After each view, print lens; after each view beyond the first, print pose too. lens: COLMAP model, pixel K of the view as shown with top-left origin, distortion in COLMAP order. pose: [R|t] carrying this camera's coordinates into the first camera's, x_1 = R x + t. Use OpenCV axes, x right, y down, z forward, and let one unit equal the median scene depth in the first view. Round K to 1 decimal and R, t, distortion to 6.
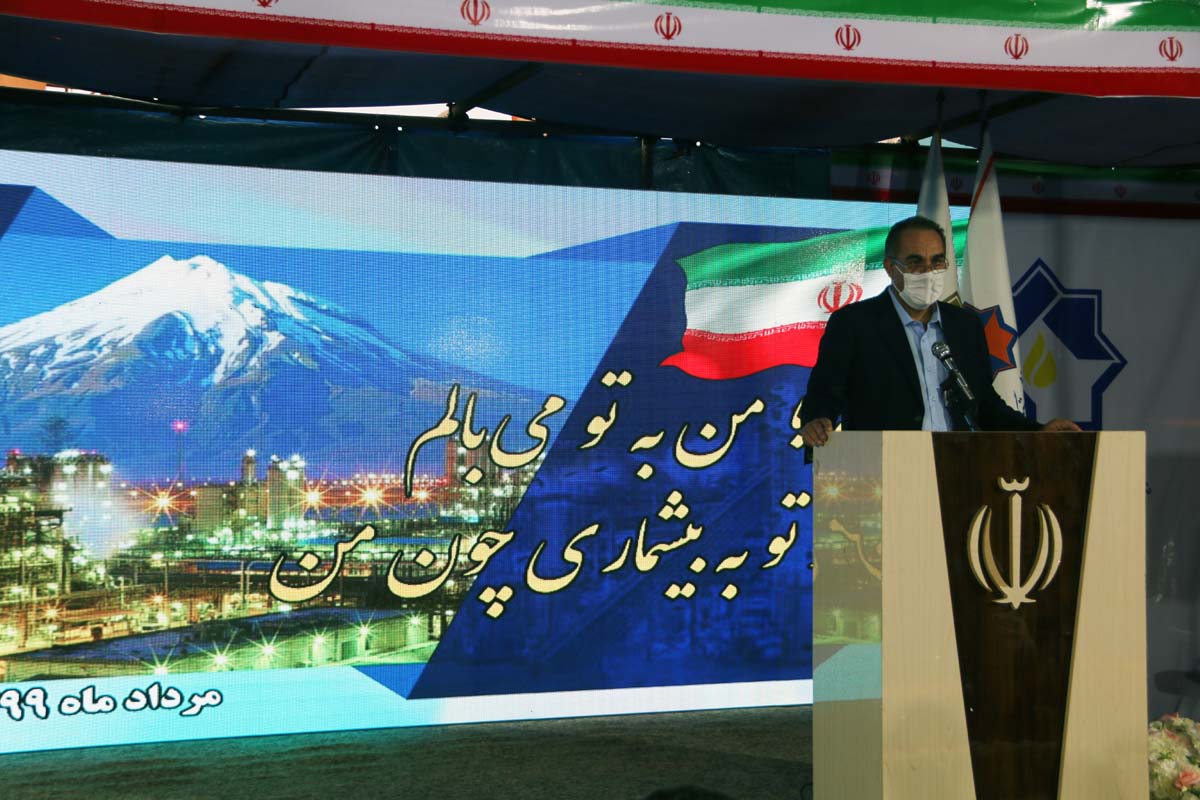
lens RADIAL K [[1864.8, 0, 627.4], [0, 1864.8, 420.5], [0, 0, 1]] dist [0.165597, 0.000000]
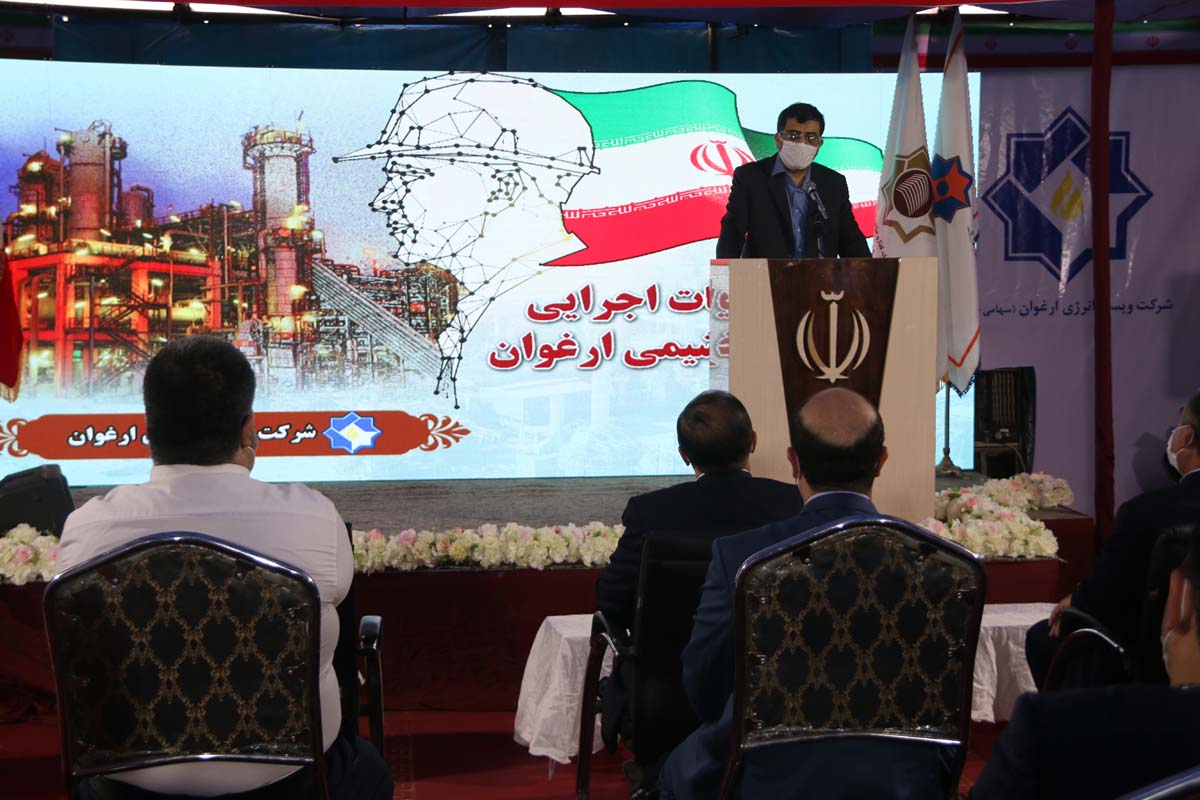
lens RADIAL K [[2216.3, 0, 600.5], [0, 2216.3, 403.6], [0, 0, 1]] dist [0.417307, 0.000000]
pose [[0.966485, 0.006558, -0.256640, 0.343031], [0.010208, 0.997901, 0.063941, 0.004438], [0.256521, -0.064418, 0.964390, -0.491754]]
